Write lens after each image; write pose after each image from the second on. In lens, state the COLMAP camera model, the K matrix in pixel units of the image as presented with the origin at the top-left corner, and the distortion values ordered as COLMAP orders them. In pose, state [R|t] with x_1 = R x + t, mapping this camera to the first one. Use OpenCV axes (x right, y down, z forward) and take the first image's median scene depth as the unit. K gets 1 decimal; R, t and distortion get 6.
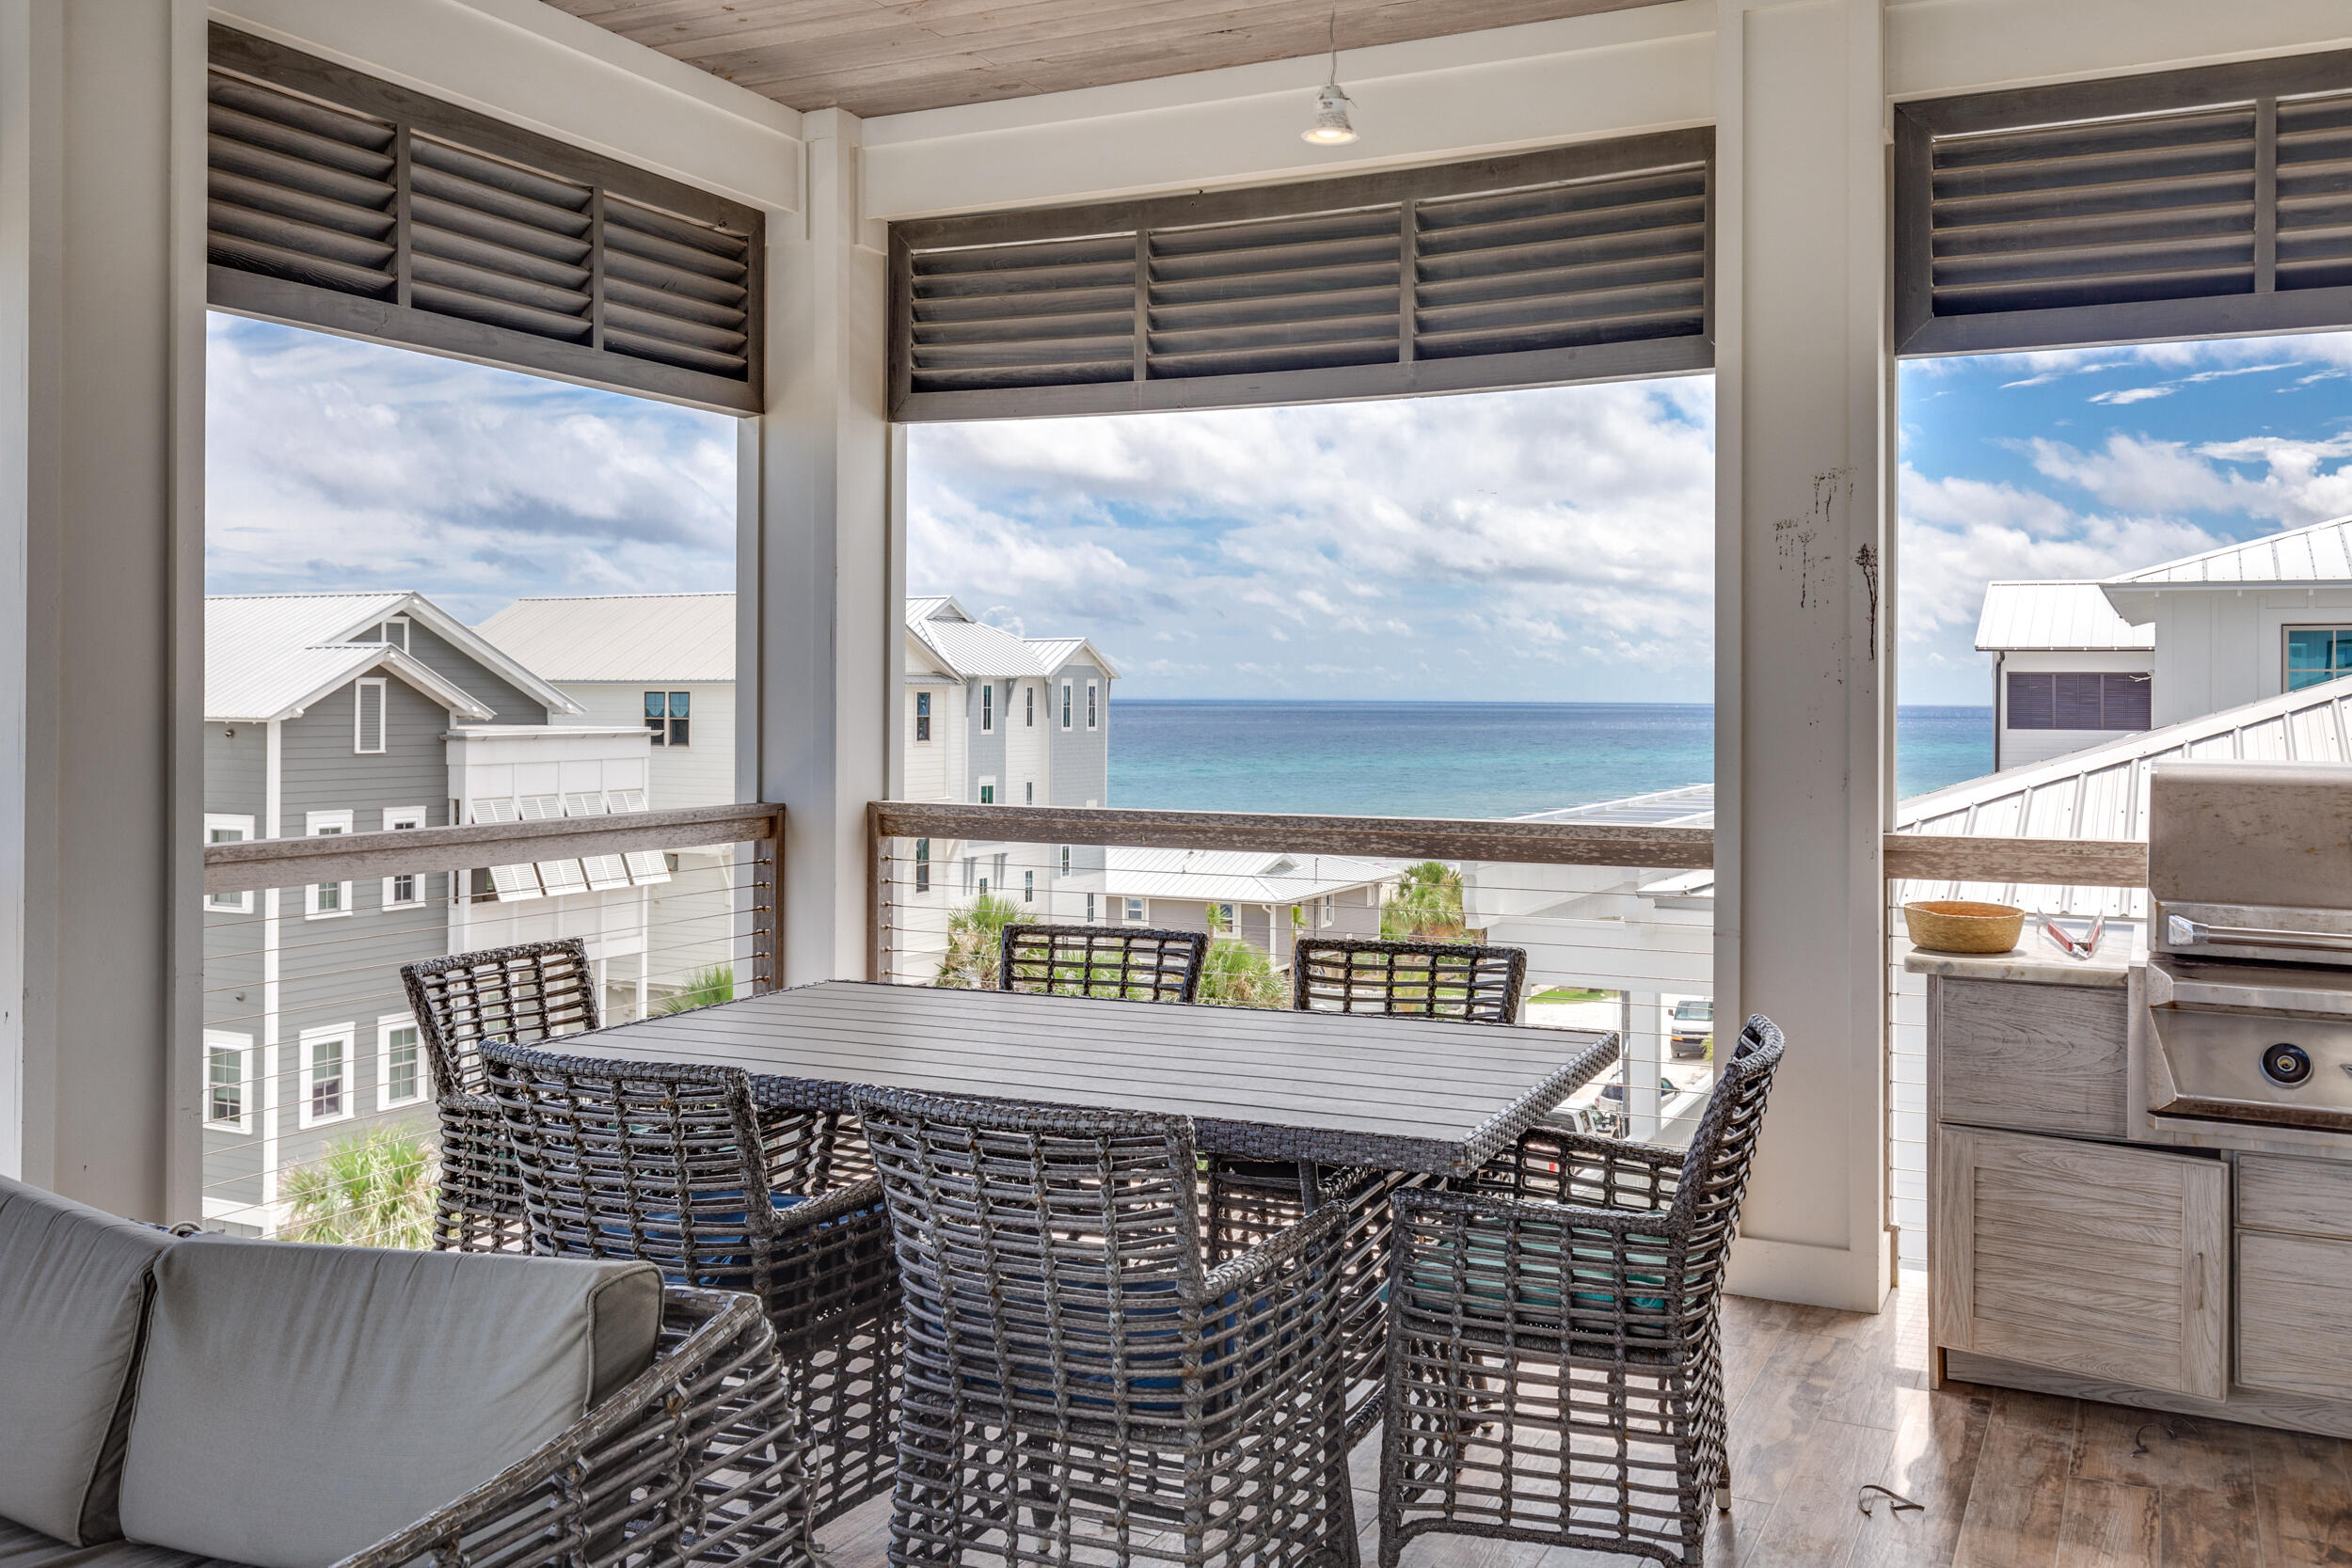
lens RADIAL K [[1983.0, 0, 1176.5], [0, 1983.0, 744.5], [0, 0, 1]] dist [0.016902, 0.006157]
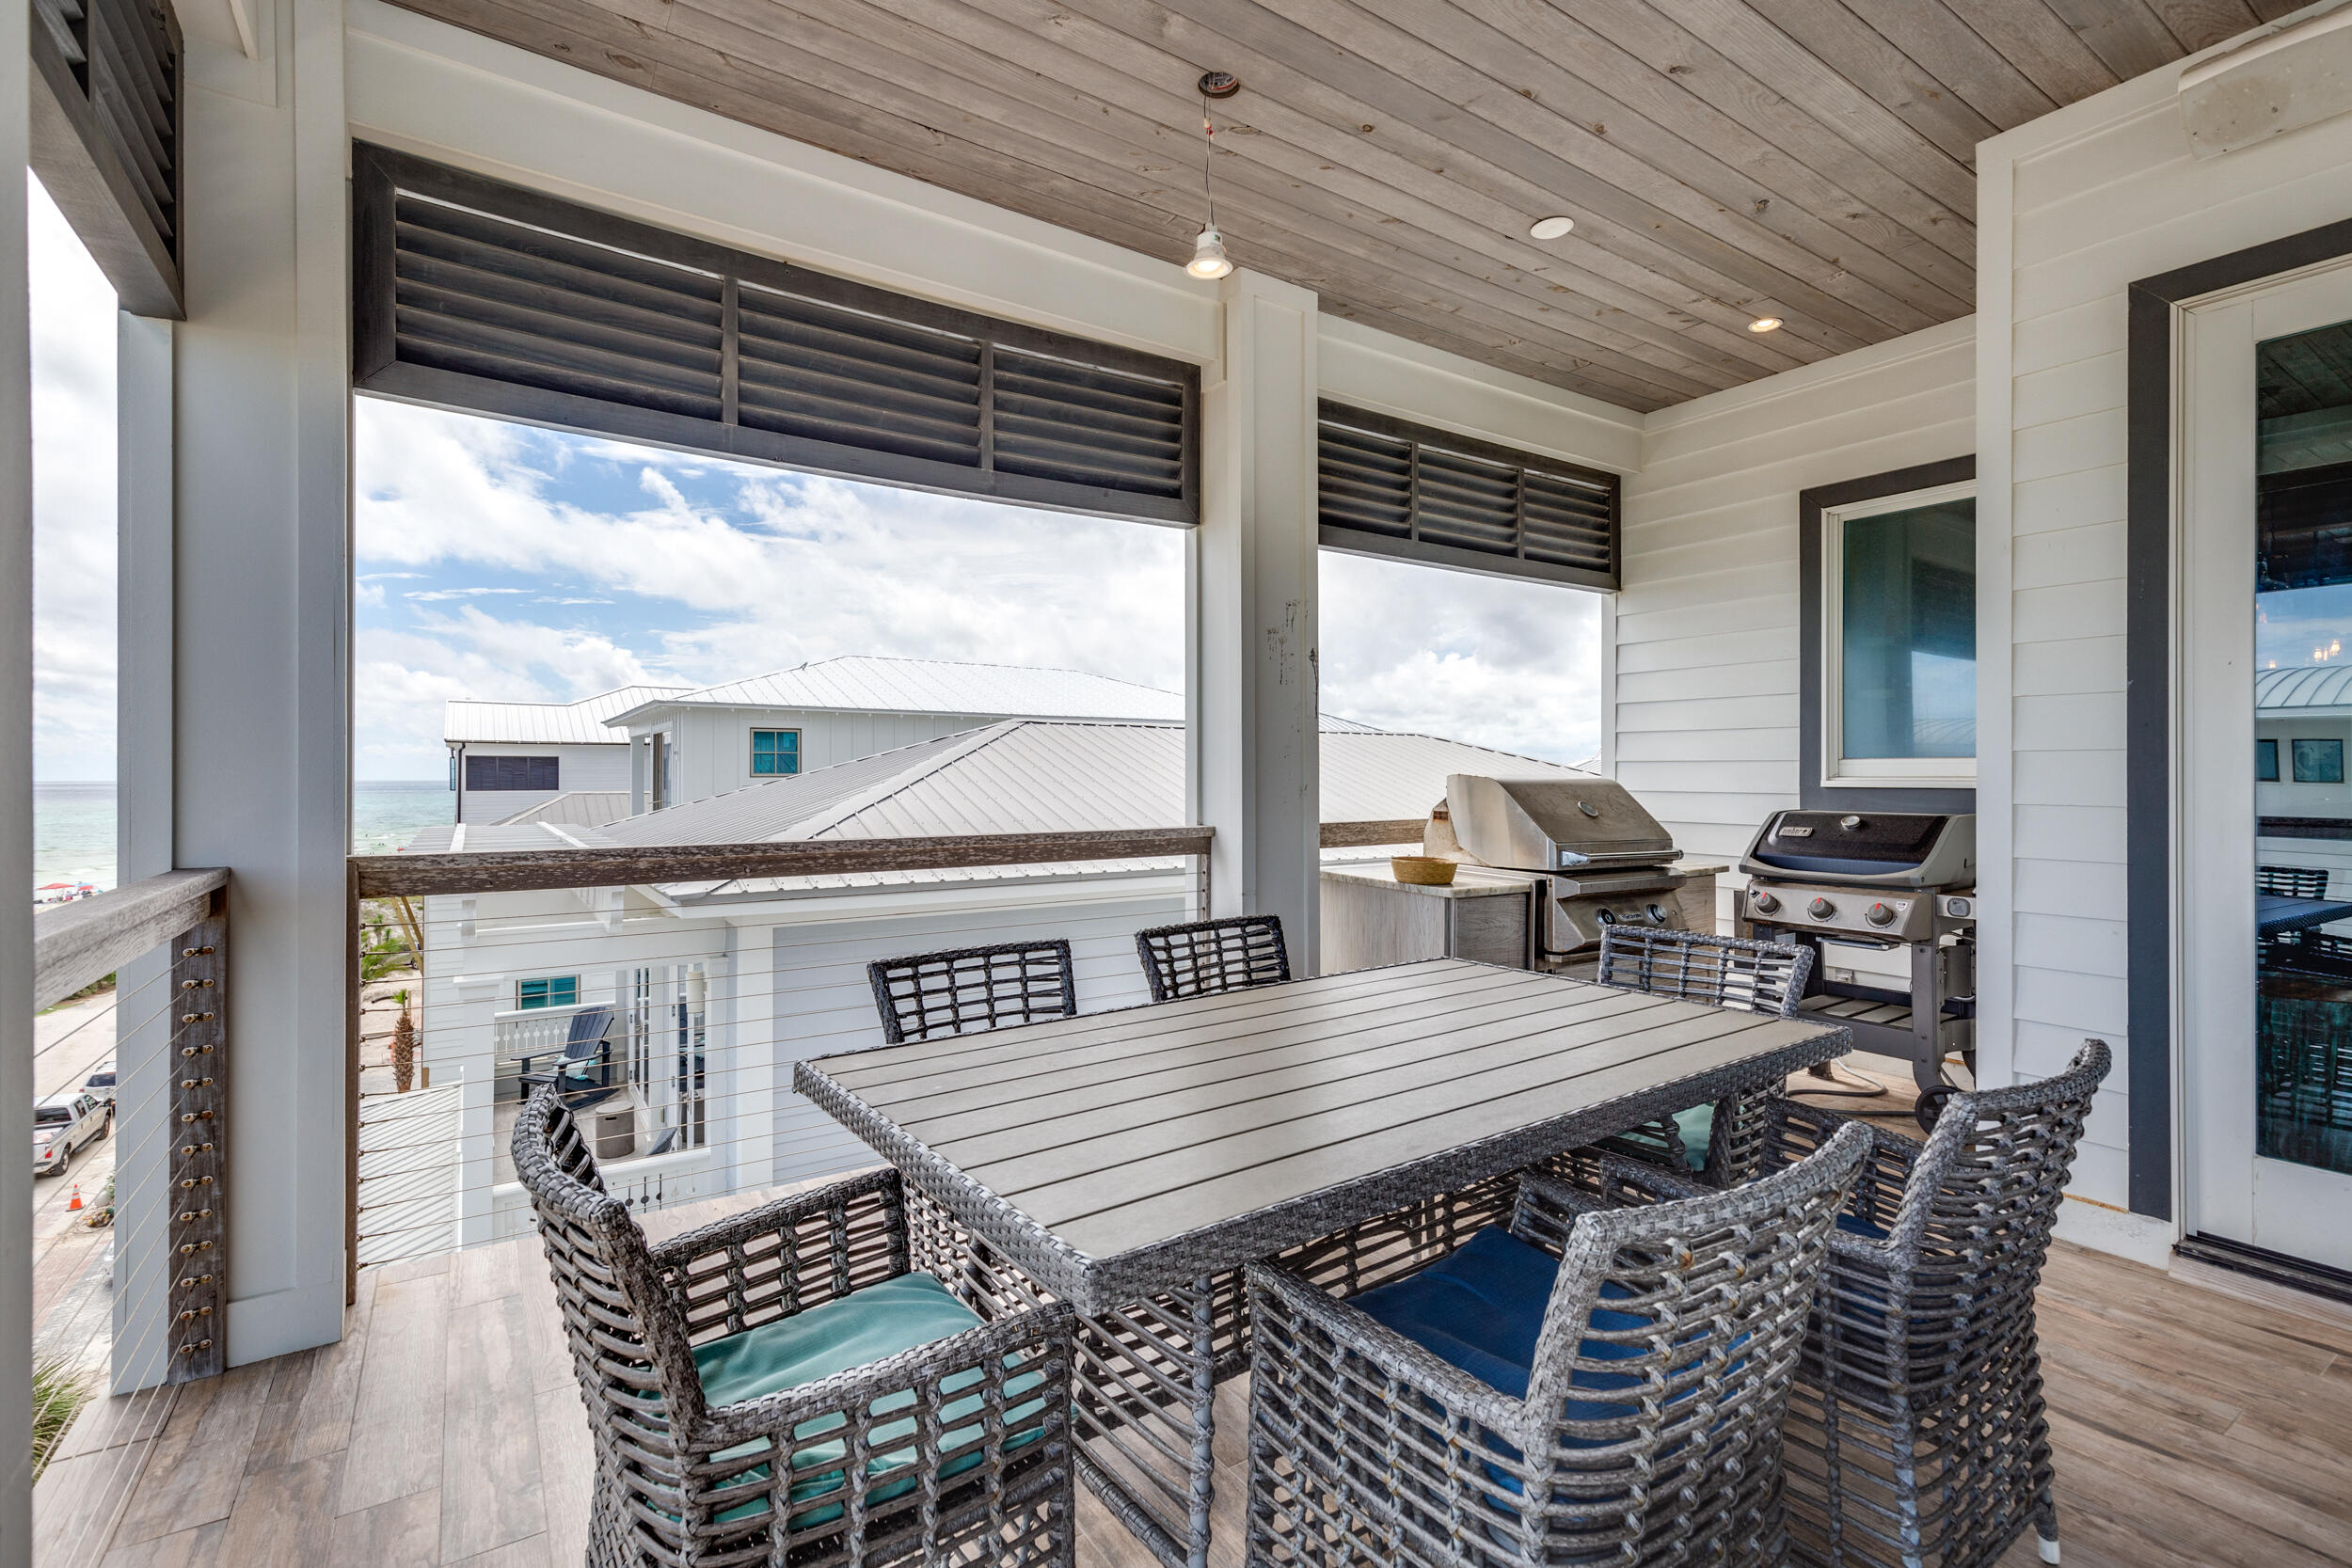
lens RADIAL K [[1072.9, 0, 1202.8], [0, 1072.9, 792.2], [0, 0, 1]] dist [0.002602, 0.000073]
pose [[0.478841, -0.019178, 0.877692, -0.400147], [0.025707, 0.999639, 0.007817, 0.008444], [-0.877525, 0.018820, 0.479161, 0.536420]]
